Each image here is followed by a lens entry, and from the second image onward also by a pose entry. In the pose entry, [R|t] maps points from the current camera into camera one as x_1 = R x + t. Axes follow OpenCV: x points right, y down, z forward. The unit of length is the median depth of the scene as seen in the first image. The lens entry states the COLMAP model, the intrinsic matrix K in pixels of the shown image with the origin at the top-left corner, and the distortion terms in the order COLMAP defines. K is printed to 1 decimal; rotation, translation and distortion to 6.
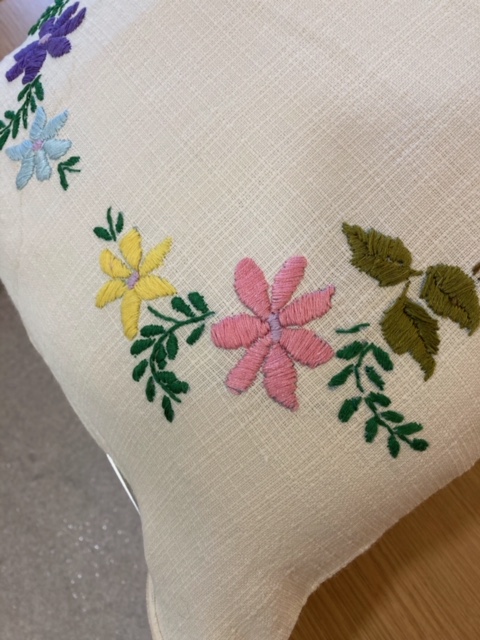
lens RADIAL K [[531.6, 0, 239.1], [0, 531.6, 320.4], [0, 0, 1]] dist [0.017806, -0.052899]
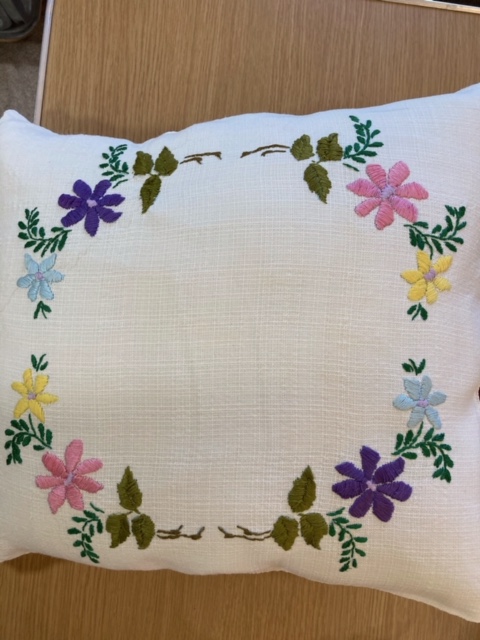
lens RADIAL K [[531.6, 0, 241.2], [0, 531.6, 318.7], [0, 0, 1]] dist [0.017806, -0.052899]
pose [[0.770901, 0.626143, 0.116861, -0.038897], [-0.627807, 0.715949, 0.305410, -1.370100], [0.107563, -0.308807, 0.945023, -0.548243]]
